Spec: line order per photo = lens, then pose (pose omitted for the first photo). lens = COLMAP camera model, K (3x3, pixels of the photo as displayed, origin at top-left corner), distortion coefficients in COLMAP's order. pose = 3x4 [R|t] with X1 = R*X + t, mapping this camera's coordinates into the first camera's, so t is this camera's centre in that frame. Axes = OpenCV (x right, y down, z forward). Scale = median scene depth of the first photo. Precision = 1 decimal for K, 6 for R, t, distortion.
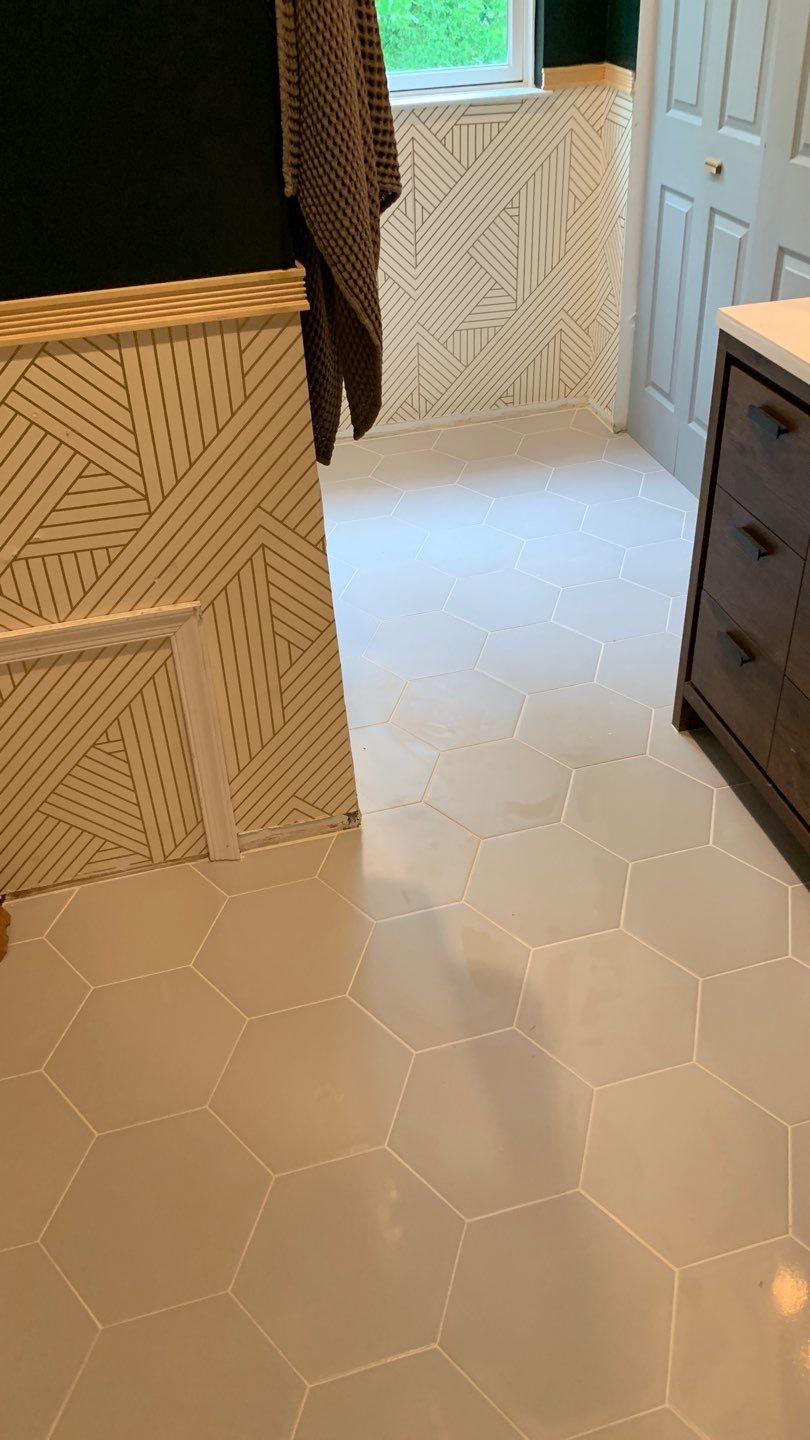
lens RADIAL K [[1105.4, 0, 425.2], [0, 1105.4, 704.8], [0, 0, 1]] dist [0.036913, -0.055940]
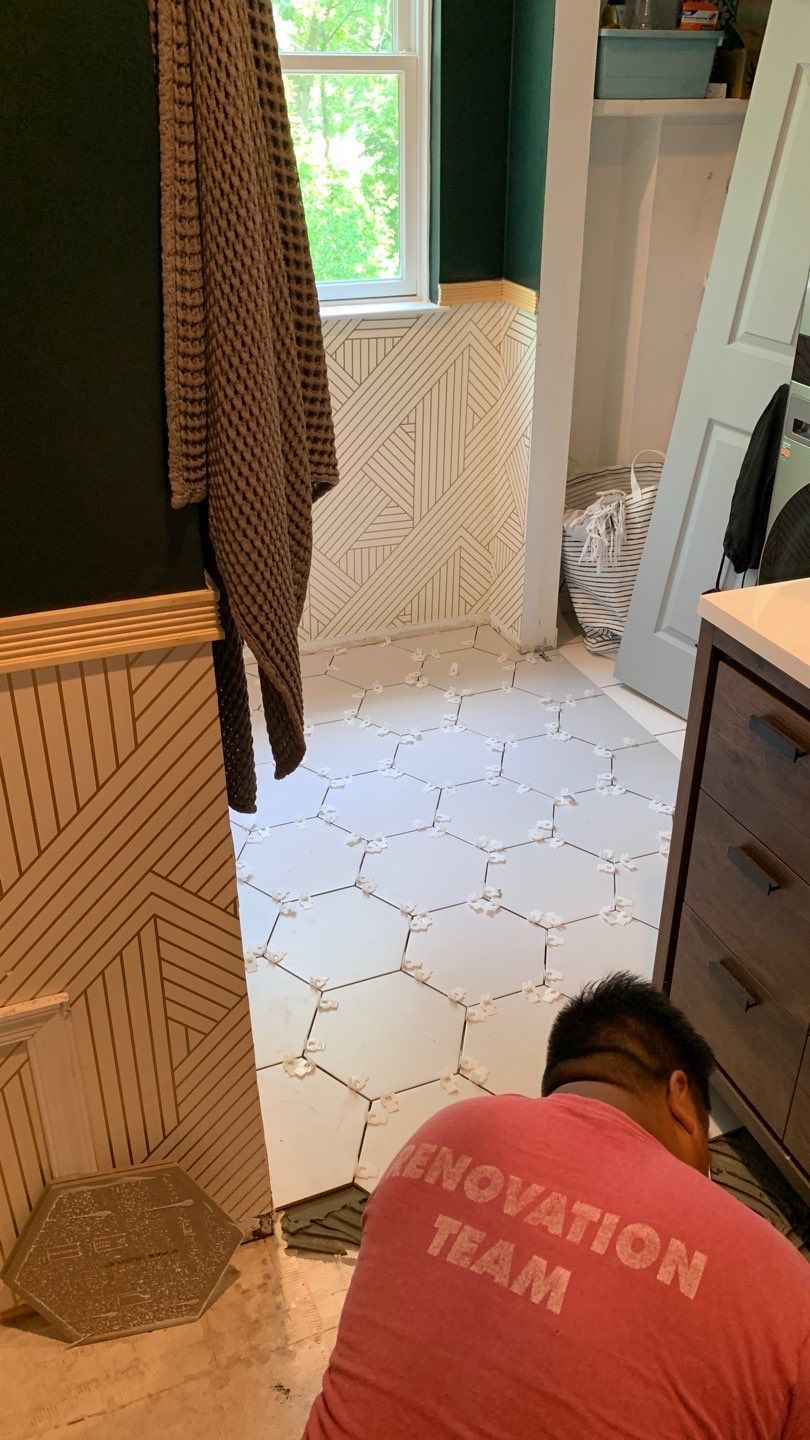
lens RADIAL K [[1105.4, 0, 414.4], [0, 1105.4, 725.1], [0, 0, 1]] dist [0.036913, -0.055940]
pose [[0.993196, -0.021039, 0.114540, -0.046633], [0.033595, 0.993494, -0.108820, -0.160034], [-0.111506, 0.111928, 0.987440, 0.187315]]
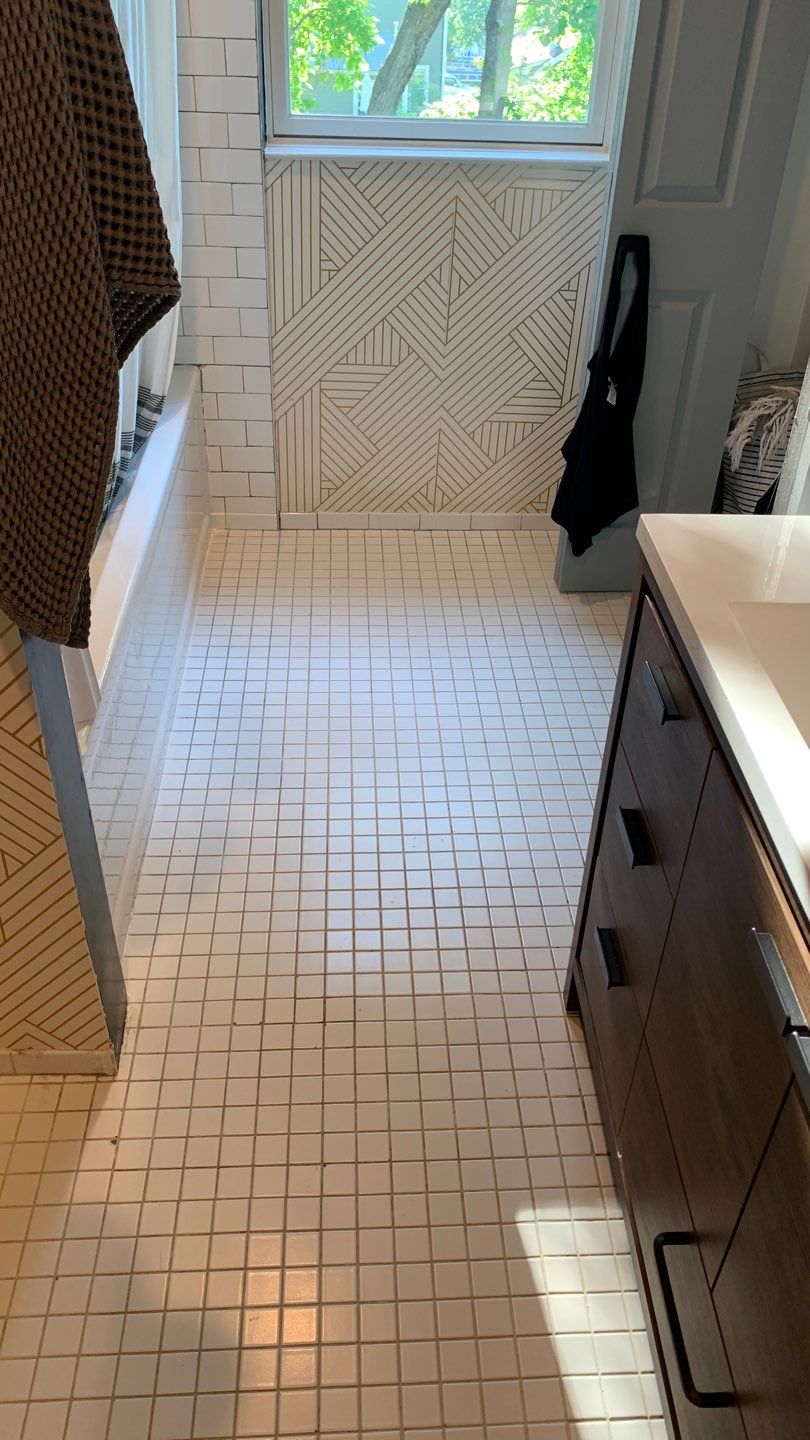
lens RADIAL K [[1105.4, 0, 391.2], [0, 1105.4, 731.2], [0, 0, 1]] dist [0.036913, -0.055940]
pose [[0.974721, 0.181036, -0.130940, 0.197642], [-0.180773, 0.983425, 0.013992, -0.173358], [0.131303, 0.010033, 0.991292, 0.241414]]
